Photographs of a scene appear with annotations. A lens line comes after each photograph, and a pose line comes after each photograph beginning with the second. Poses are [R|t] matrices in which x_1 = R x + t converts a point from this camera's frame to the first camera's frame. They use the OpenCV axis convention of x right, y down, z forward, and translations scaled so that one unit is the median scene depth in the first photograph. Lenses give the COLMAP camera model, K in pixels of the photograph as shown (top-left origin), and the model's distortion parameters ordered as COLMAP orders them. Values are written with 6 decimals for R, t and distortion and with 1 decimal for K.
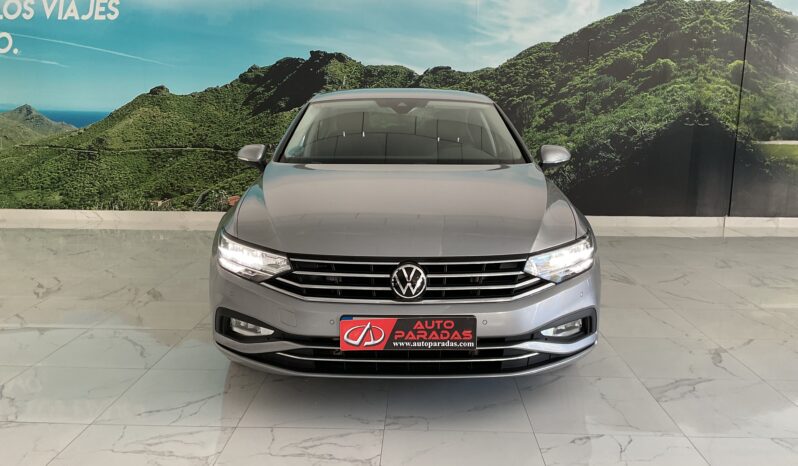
lens RADIAL K [[653.1, 0, 399.0], [0, 653.1, 233.0], [0, 0, 1]] dist [0.086037, -0.163581]
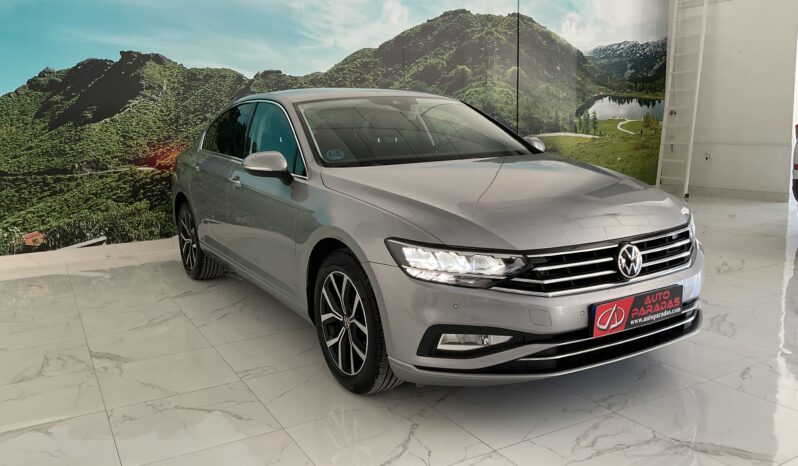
lens RADIAL K [[653.7, 0, 399.0], [0, 653.7, 233.0], [0, 0, 1]] dist [0.098650, -0.205056]
pose [[0.858642, -0.118959, 0.498580, -0.279004], [0.129310, 0.991507, 0.013874, -0.010297], [-0.495996, 0.052559, 0.866733, 0.096951]]
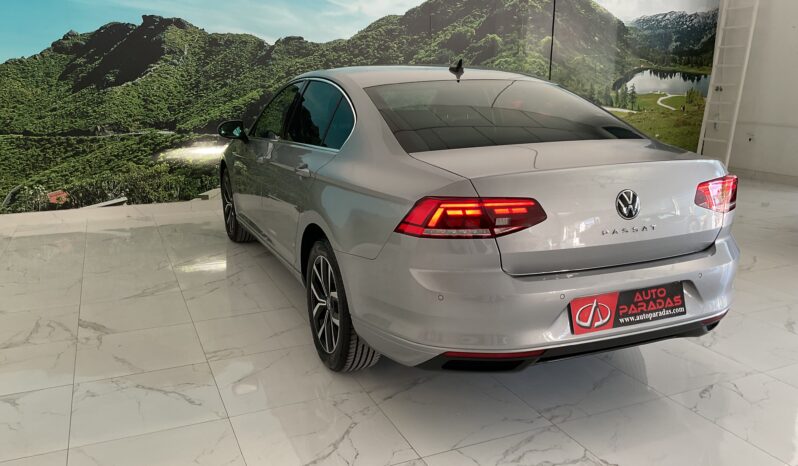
lens RADIAL K [[653.7, 0, 399.0], [0, 653.7, 233.0], [0, 0, 1]] dist [0.098650, -0.205056]
pose [[0.901972, -0.106688, 0.418407, -0.224182], [0.083199, 0.993778, 0.074044, -0.030929], [-0.423704, -0.031975, 0.905236, 0.070011]]
